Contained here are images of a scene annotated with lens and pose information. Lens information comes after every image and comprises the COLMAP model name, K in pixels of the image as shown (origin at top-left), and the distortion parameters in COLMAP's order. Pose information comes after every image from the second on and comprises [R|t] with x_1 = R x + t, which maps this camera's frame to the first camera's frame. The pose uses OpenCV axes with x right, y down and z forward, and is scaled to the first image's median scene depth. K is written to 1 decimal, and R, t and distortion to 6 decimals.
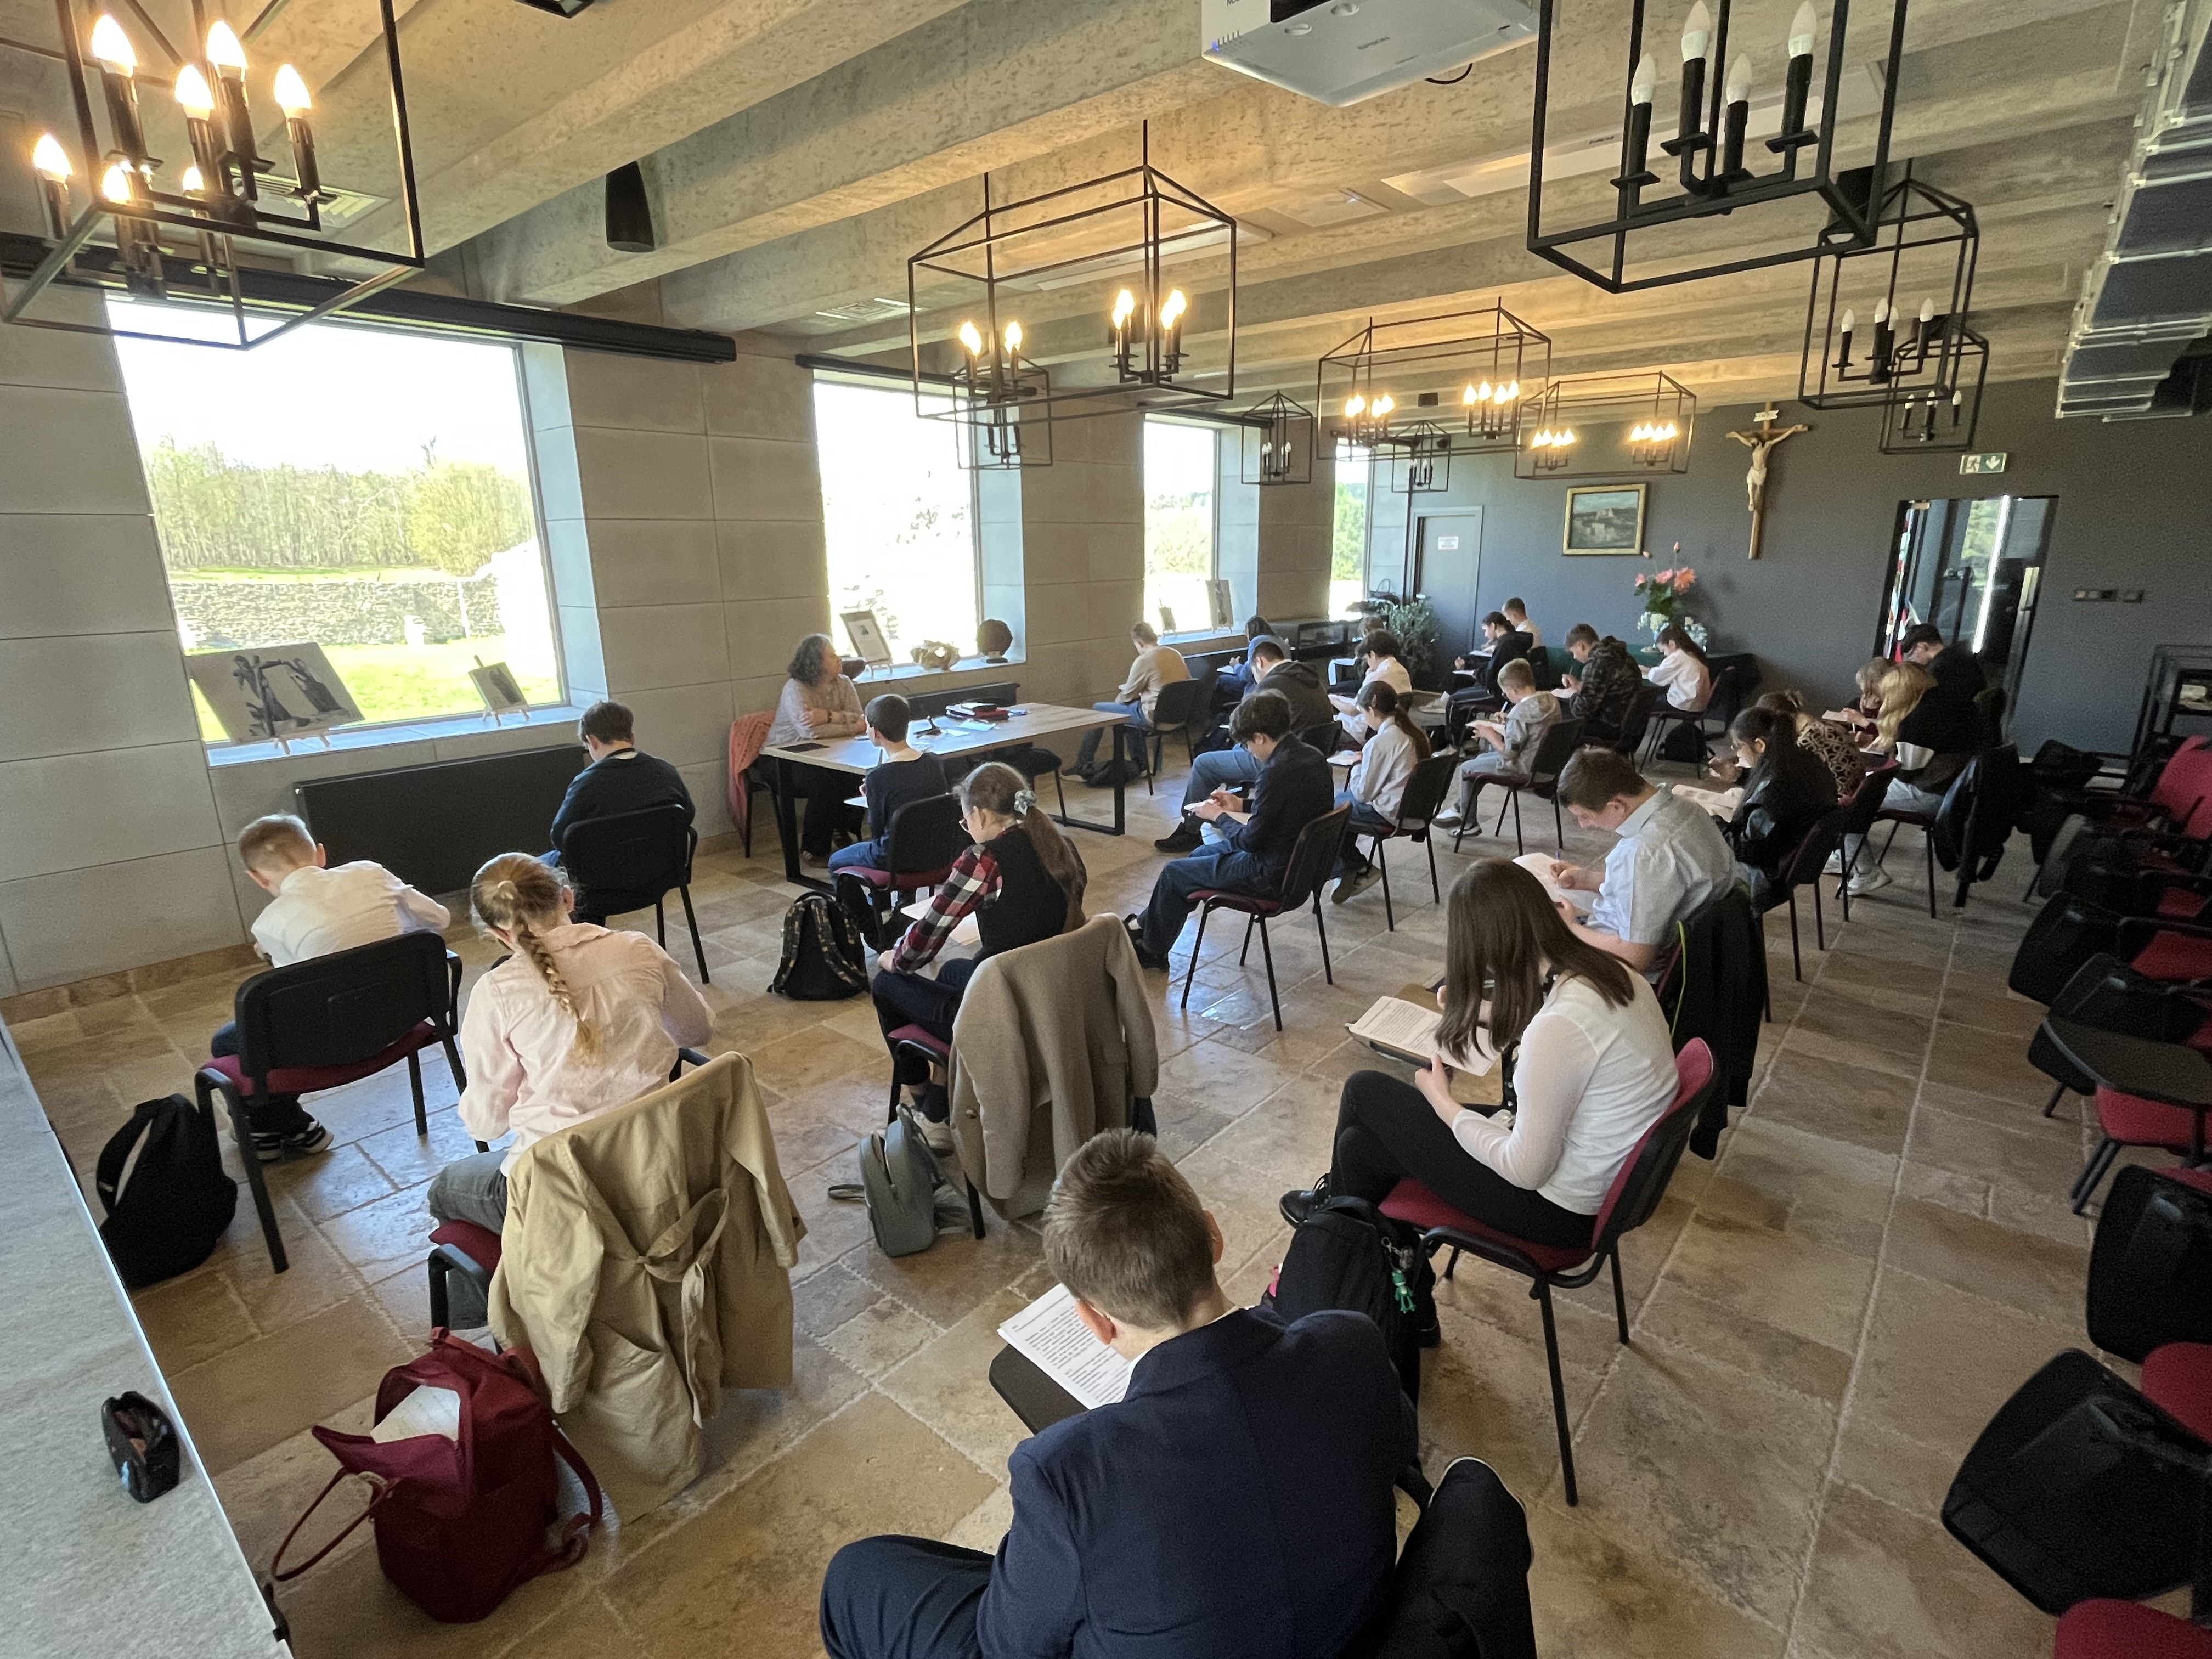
lens RADIAL K [[1072.6, 0, 1108.0], [0, 1072.6, 824.8], [0, 0, 1]] dist [-0.004556, -0.000426]
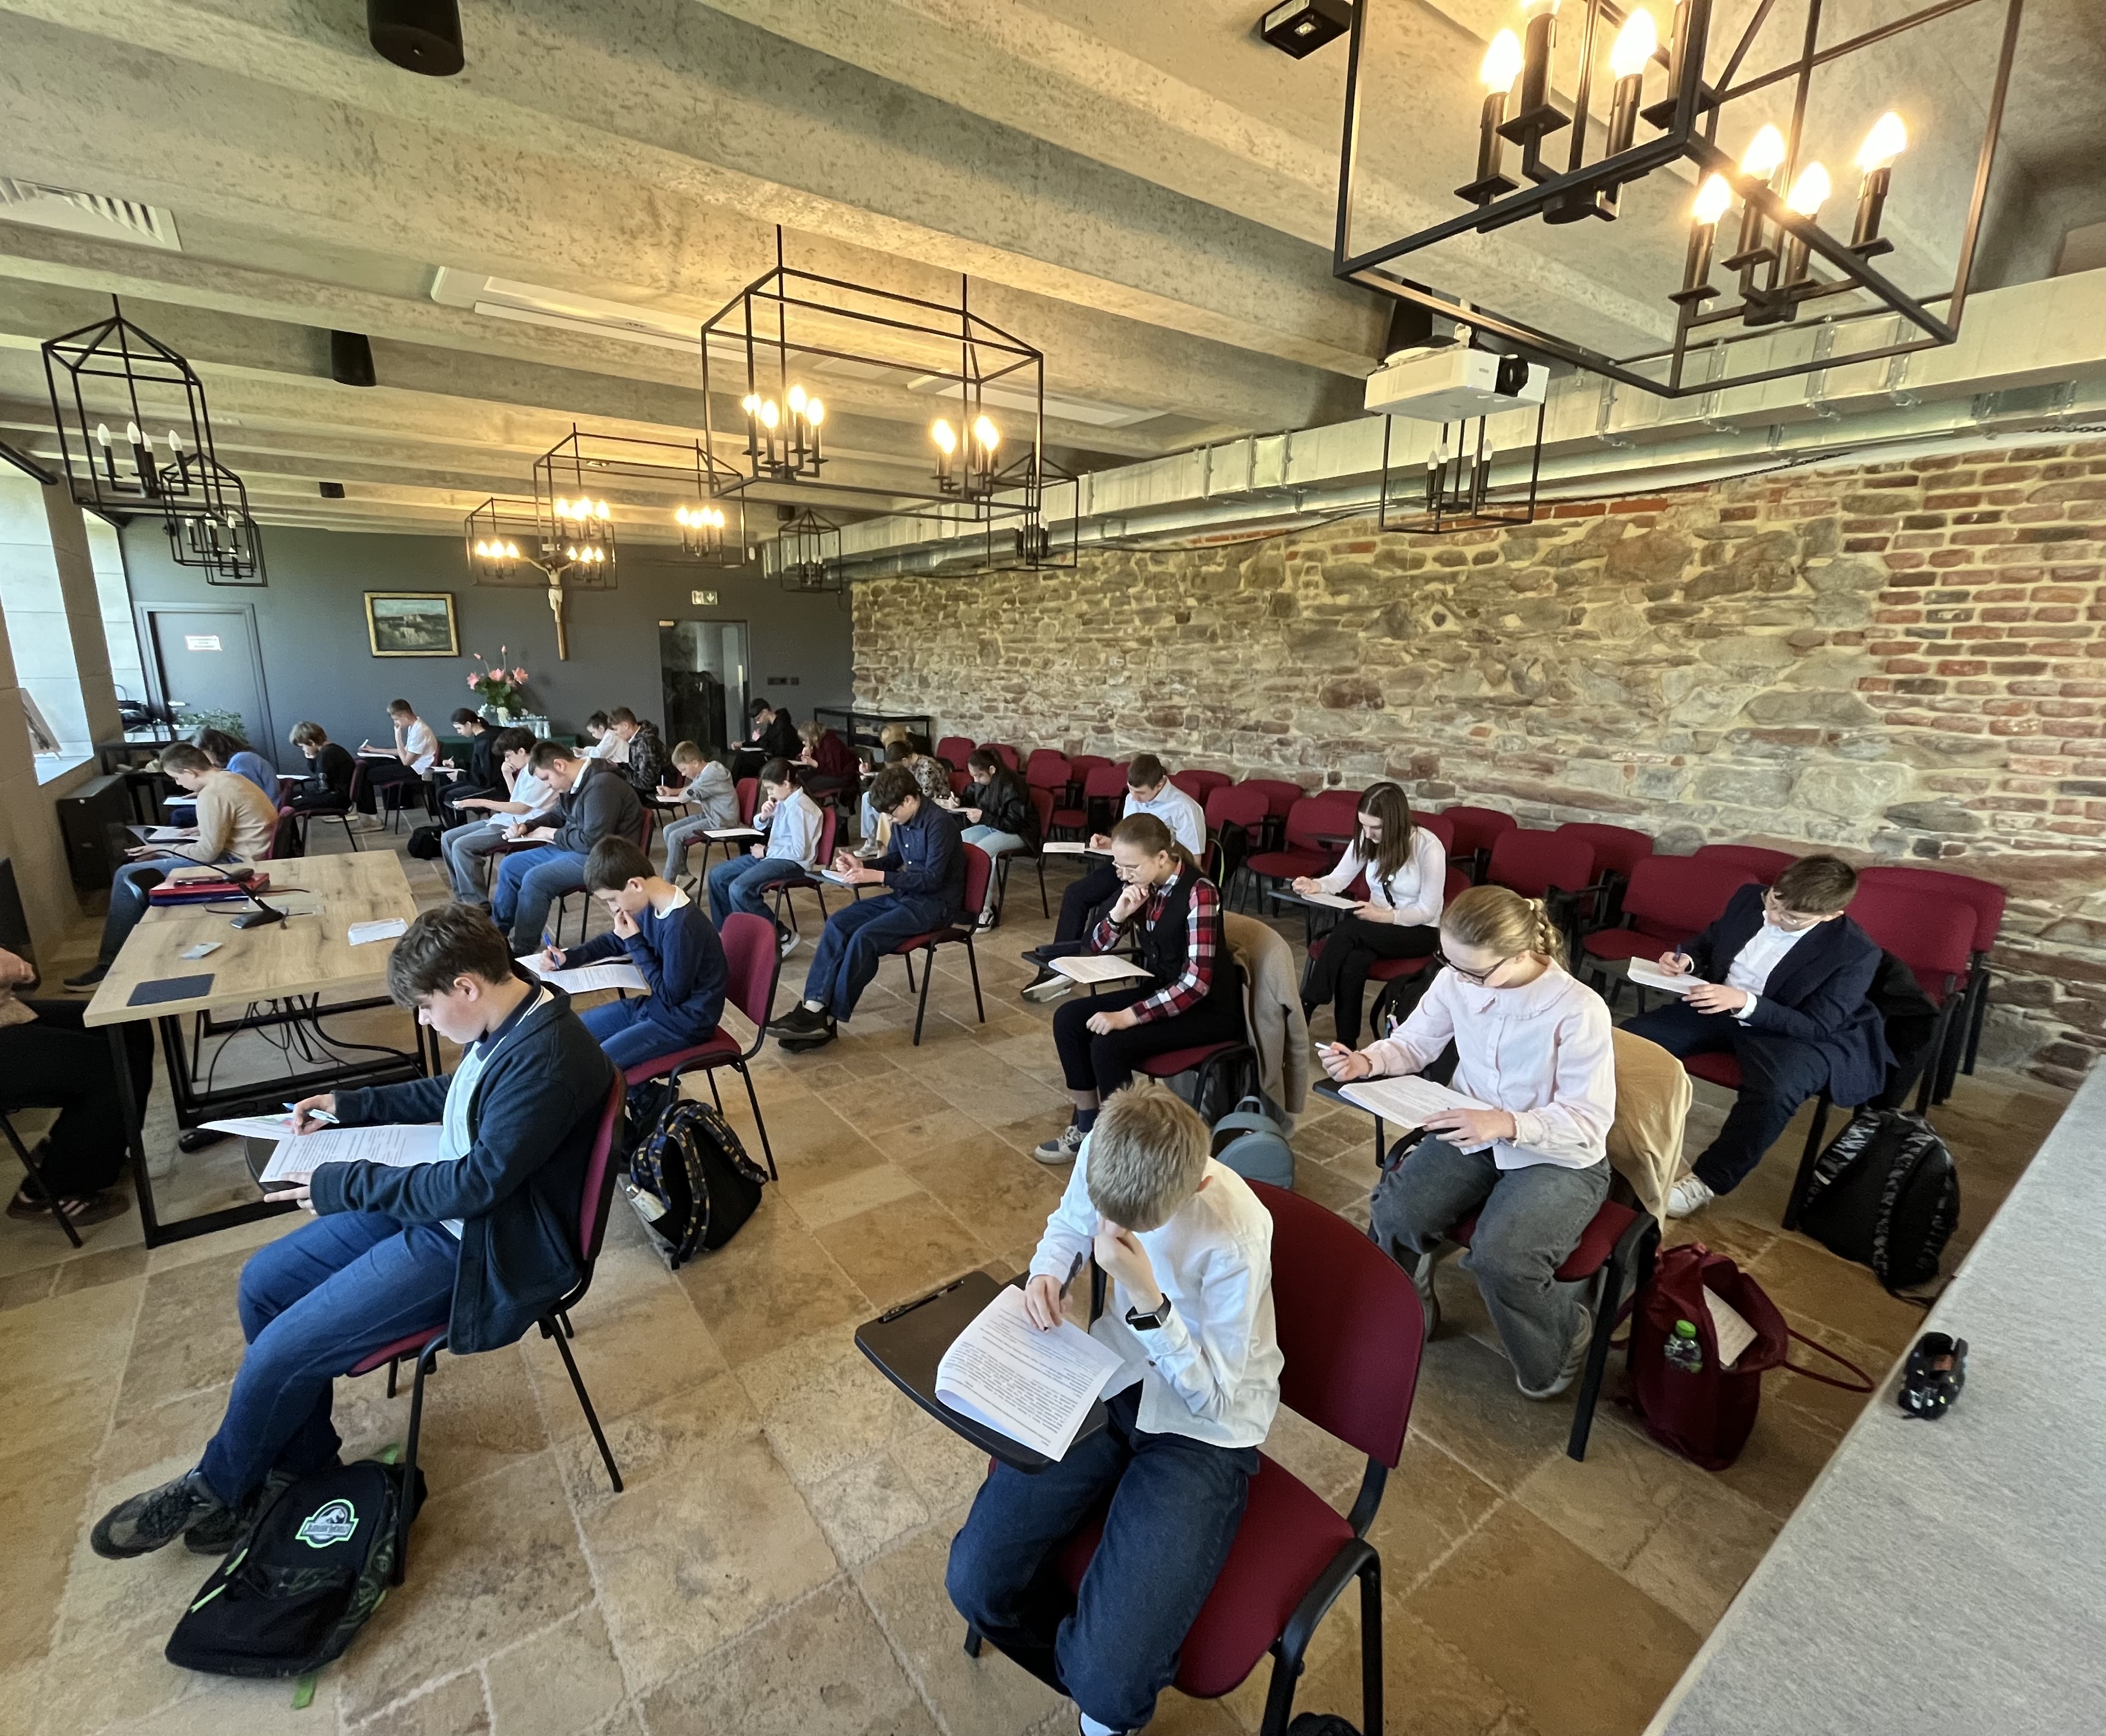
lens RADIAL K [[935.3, 0, 950.2], [0, 935.3, 865.5], [0, 0, 1]] dist [-0.005149, -0.000272]
pose [[0.276258, -0.202203, 0.939572, -0.340886], [0.232887, 0.962565, 0.138677, -0.059631], [-0.932440, 0.180504, 0.313007, 0.263960]]
